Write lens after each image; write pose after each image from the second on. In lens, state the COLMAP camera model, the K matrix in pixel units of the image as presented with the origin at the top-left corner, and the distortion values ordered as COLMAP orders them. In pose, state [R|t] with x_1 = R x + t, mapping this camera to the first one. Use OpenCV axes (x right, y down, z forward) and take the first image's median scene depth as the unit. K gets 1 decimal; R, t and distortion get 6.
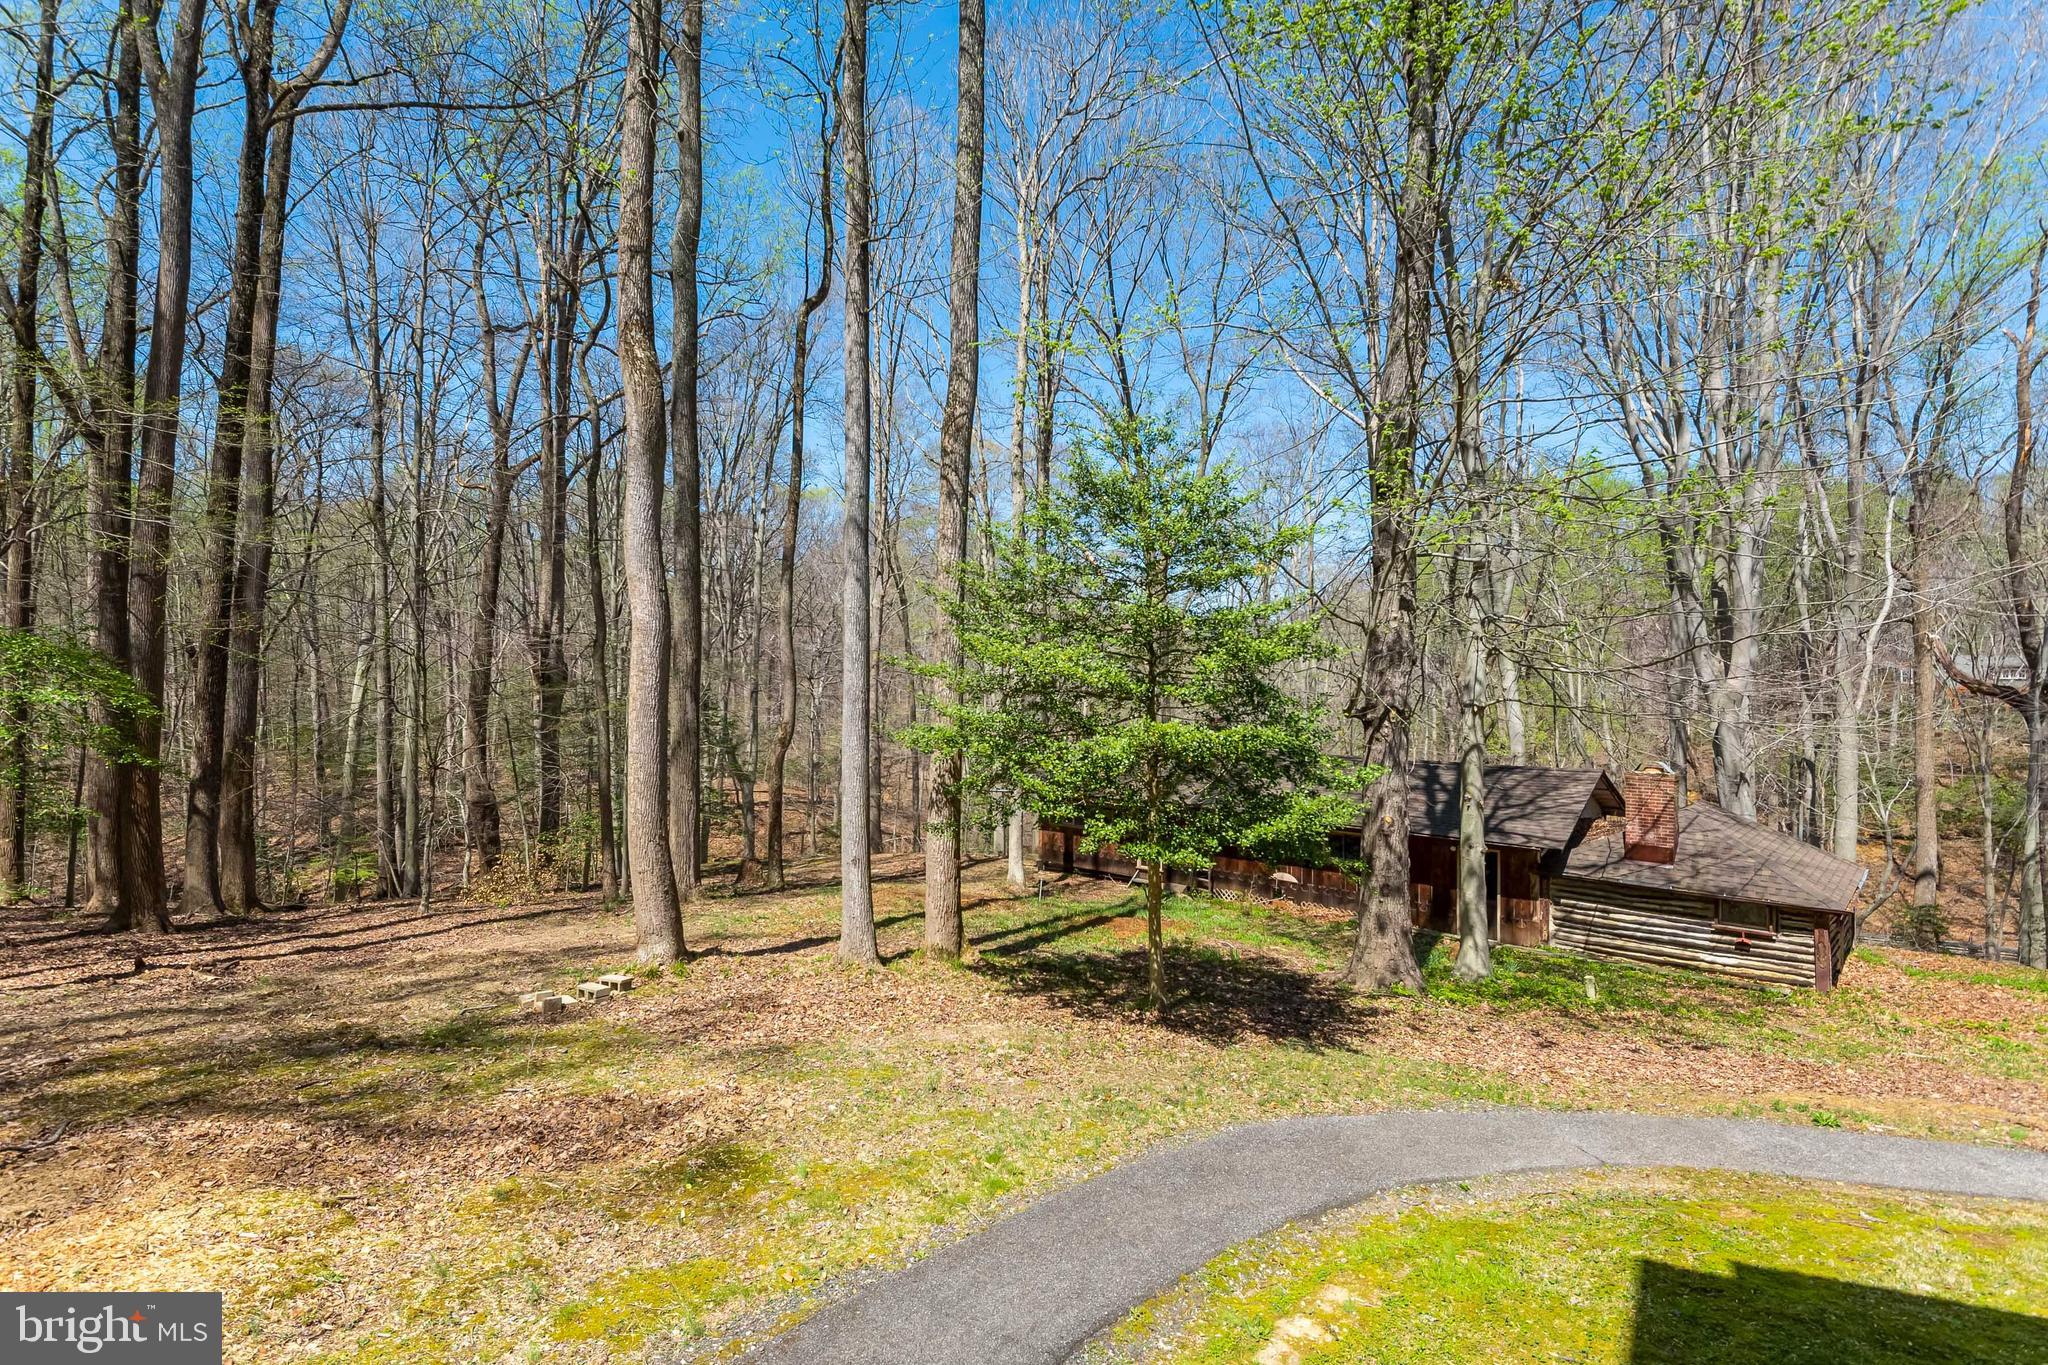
lens RADIAL K [[996.5, 0, 1015.4], [0, 996.5, 686.0], [0, 0, 1]] dist [0.002941, -0.000747]
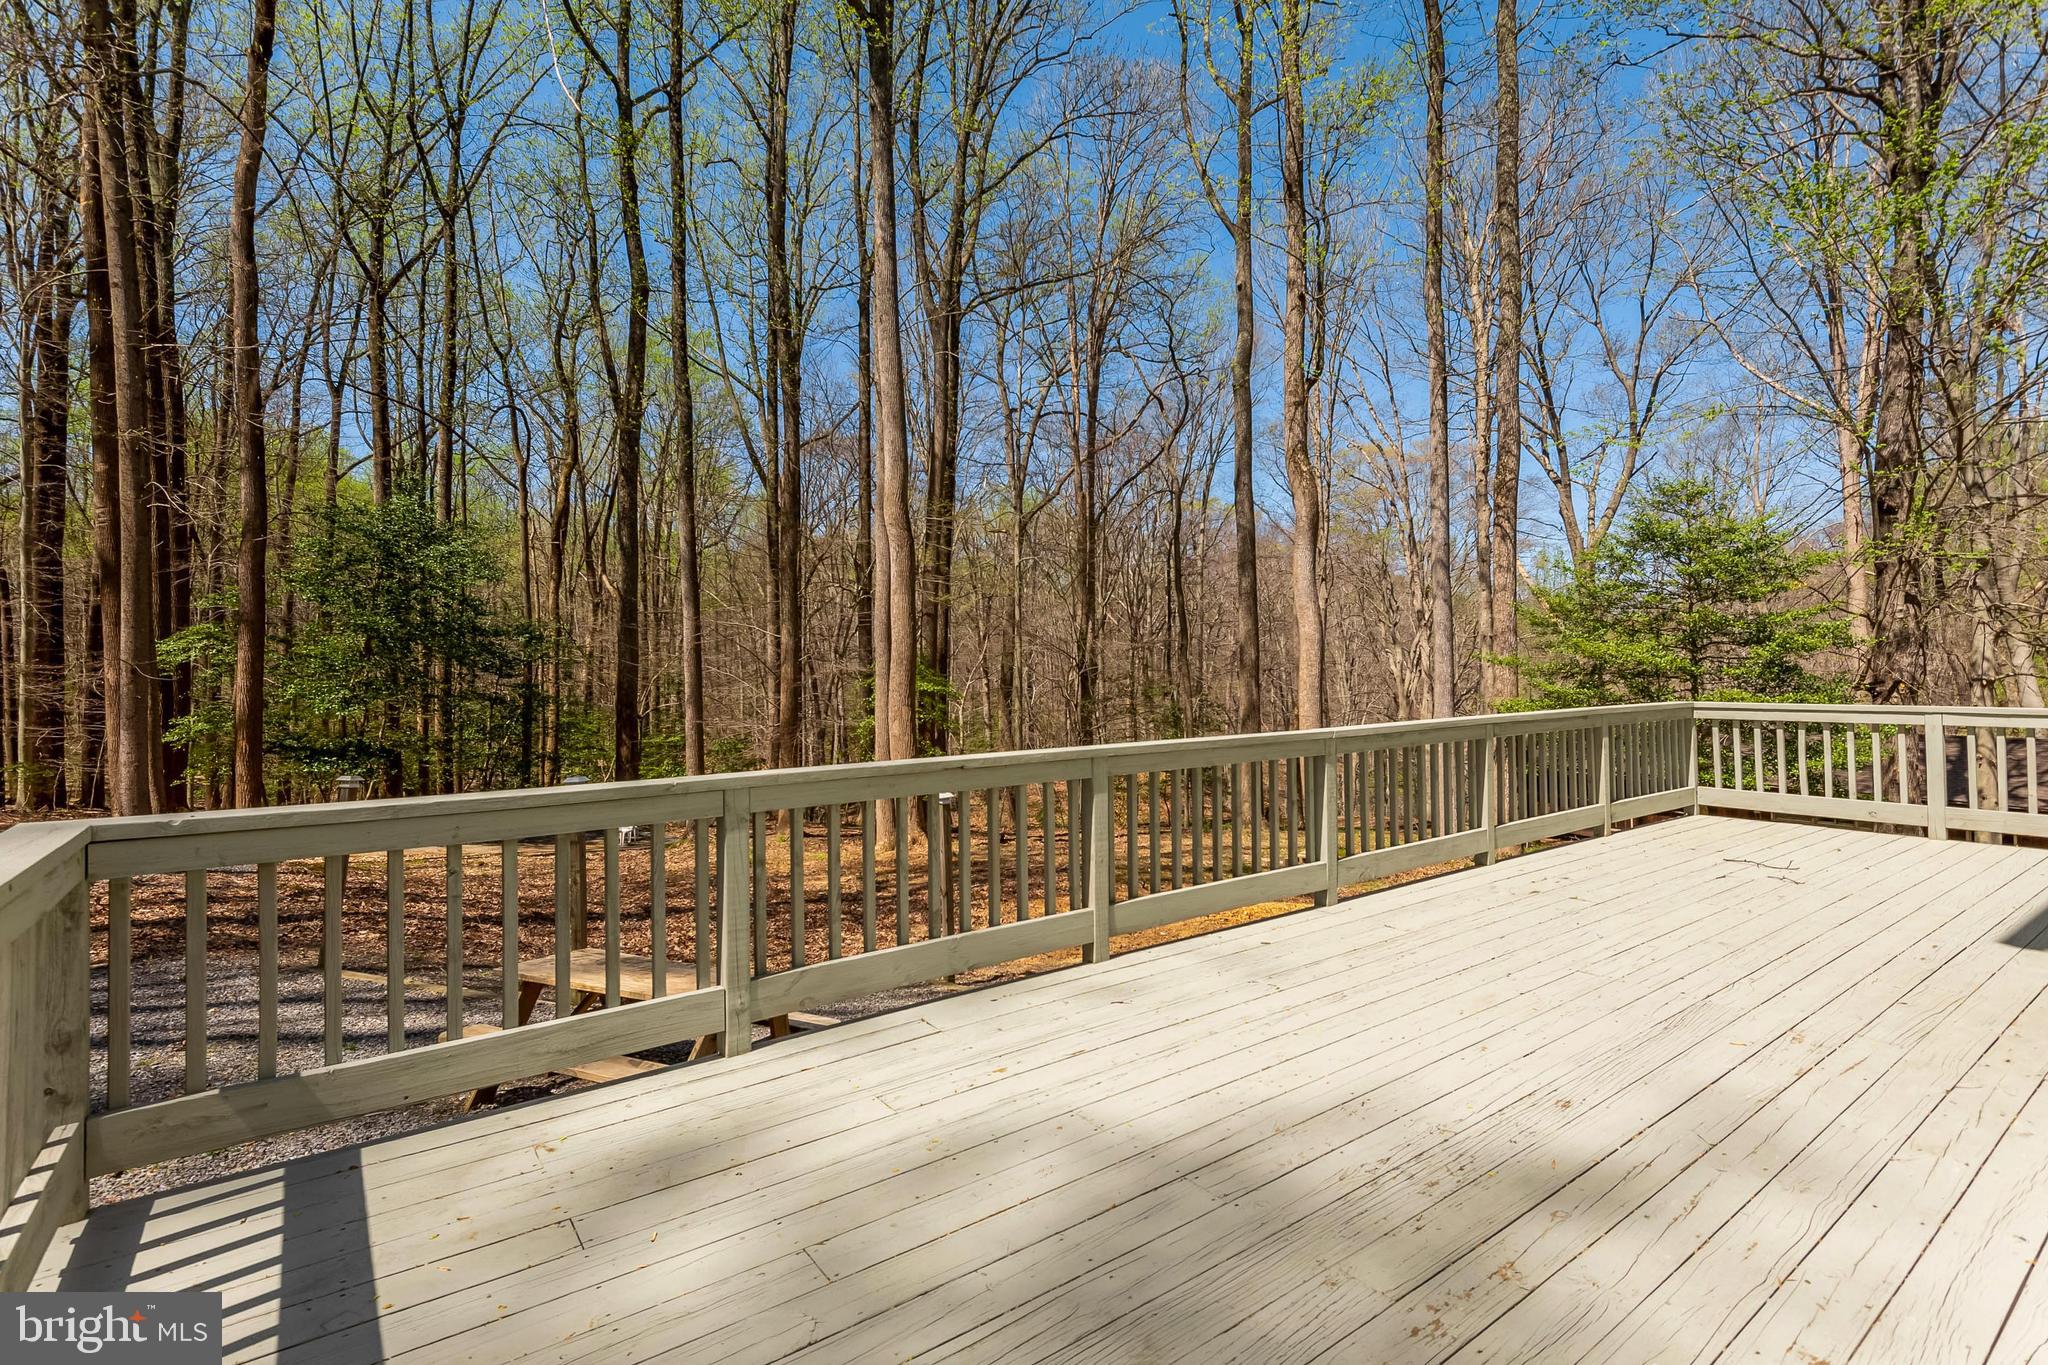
lens RADIAL K [[938.7, 0, 1017.4], [0, 938.7, 675.3], [0, 0, 1]] dist [0.006814, -0.001937]
pose [[0.938530, -0.015922, -0.344830, -0.163050], [0.018124, 0.999831, 0.003163, -0.006942], [0.344722, -0.009218, 0.938660, -0.319236]]
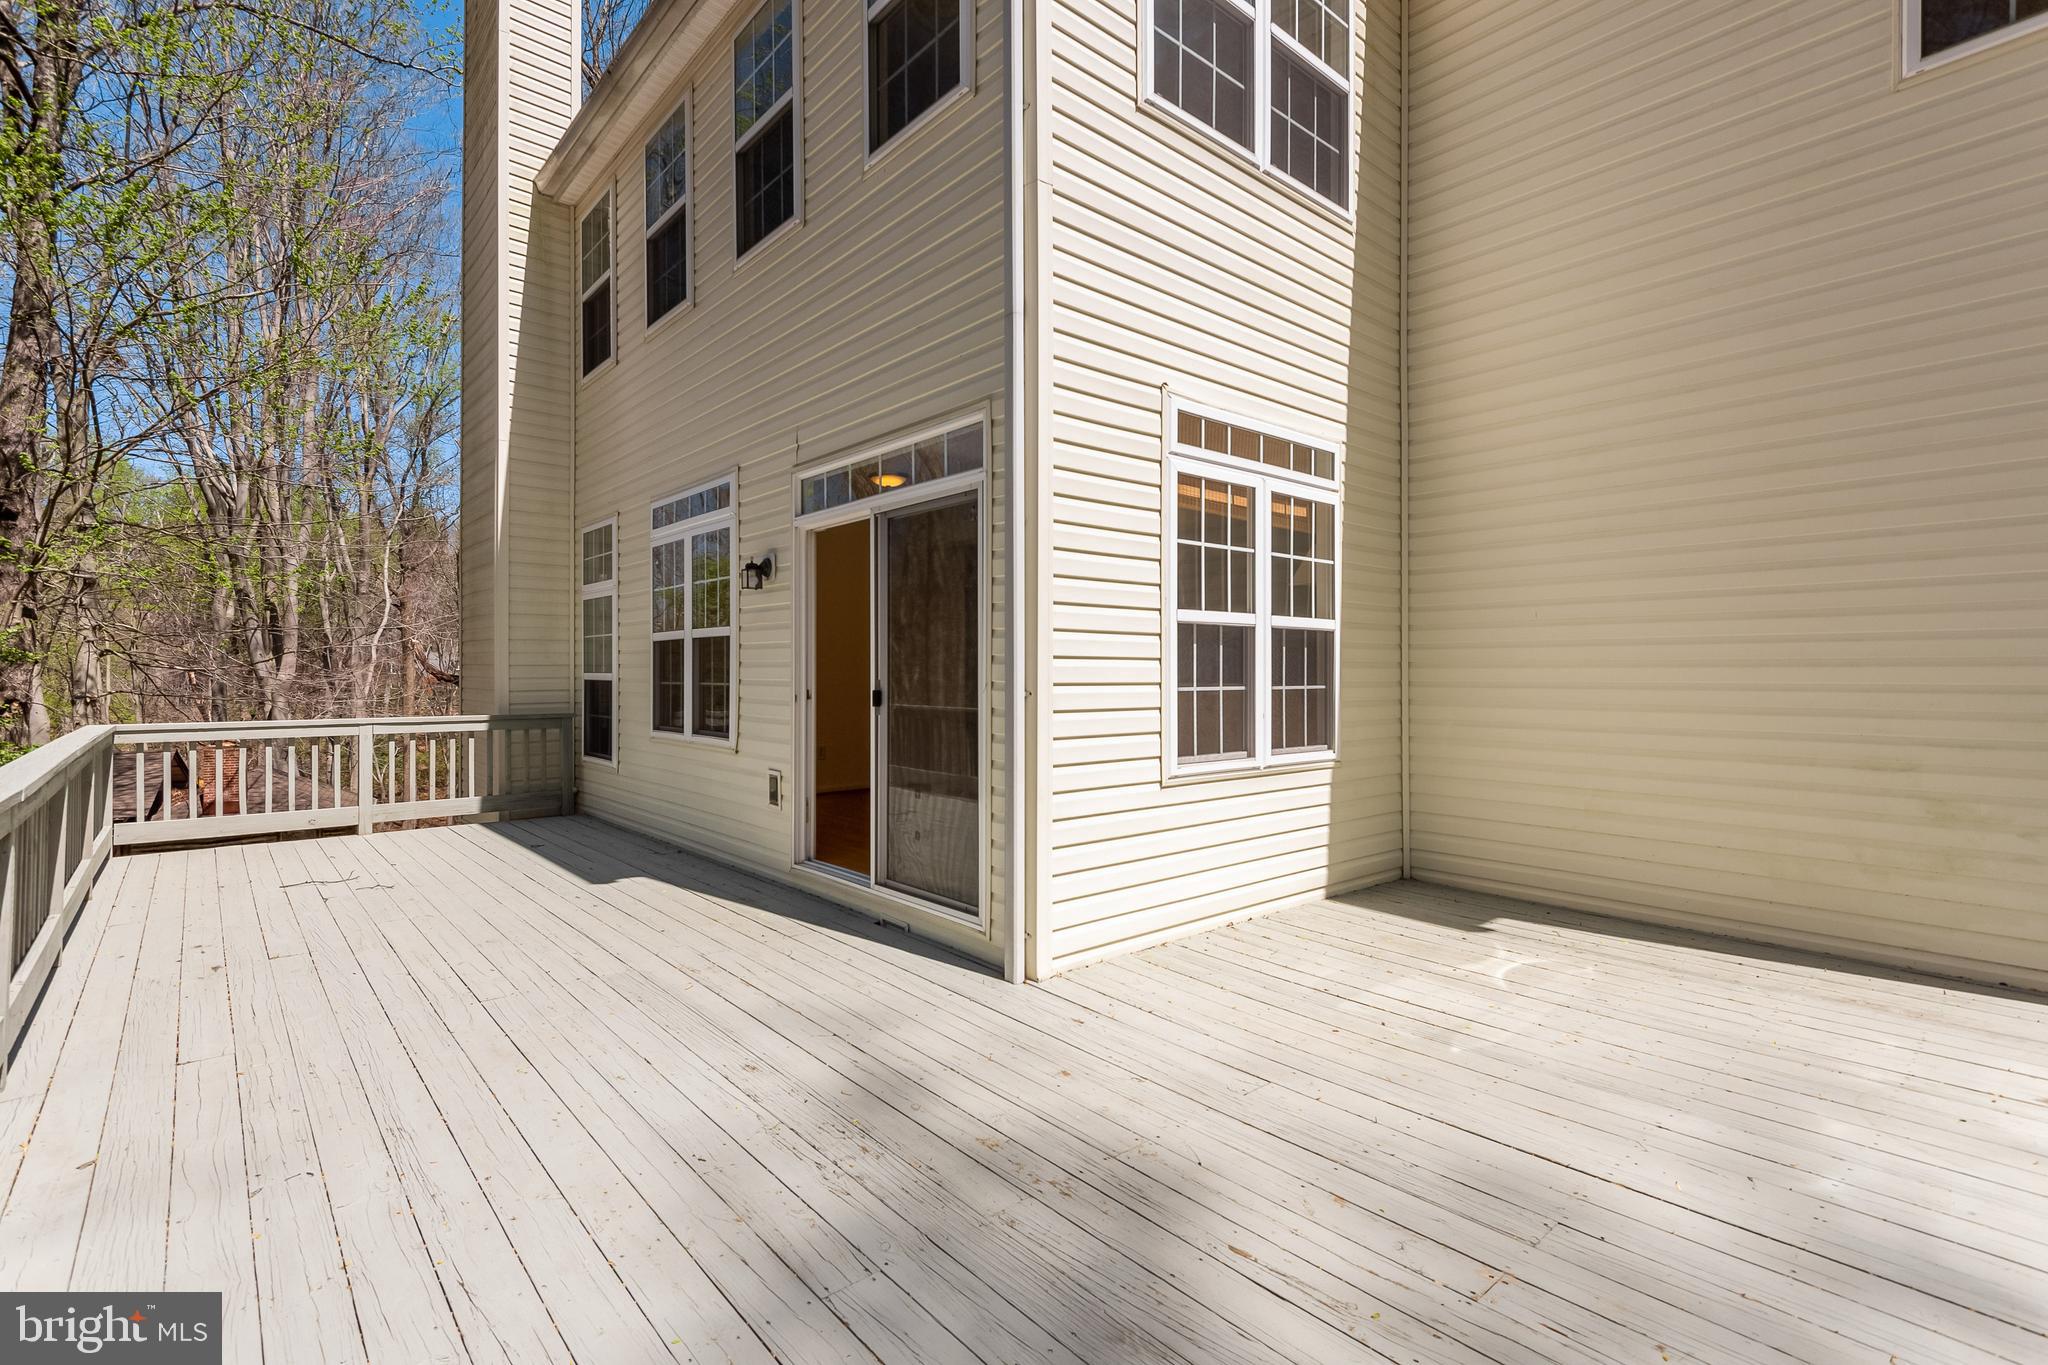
lens RADIAL K [[938.7, 0, 1012.1], [0, 938.7, 675.3], [0, 0, 1]] dist [0.006814, -0.001937]
pose [[0.258763, -0.000790, 0.965941, -0.243020], [-0.001460, 0.999998, 0.001209, -0.007048], [-0.965940, -0.001723, 0.258761, -0.265691]]
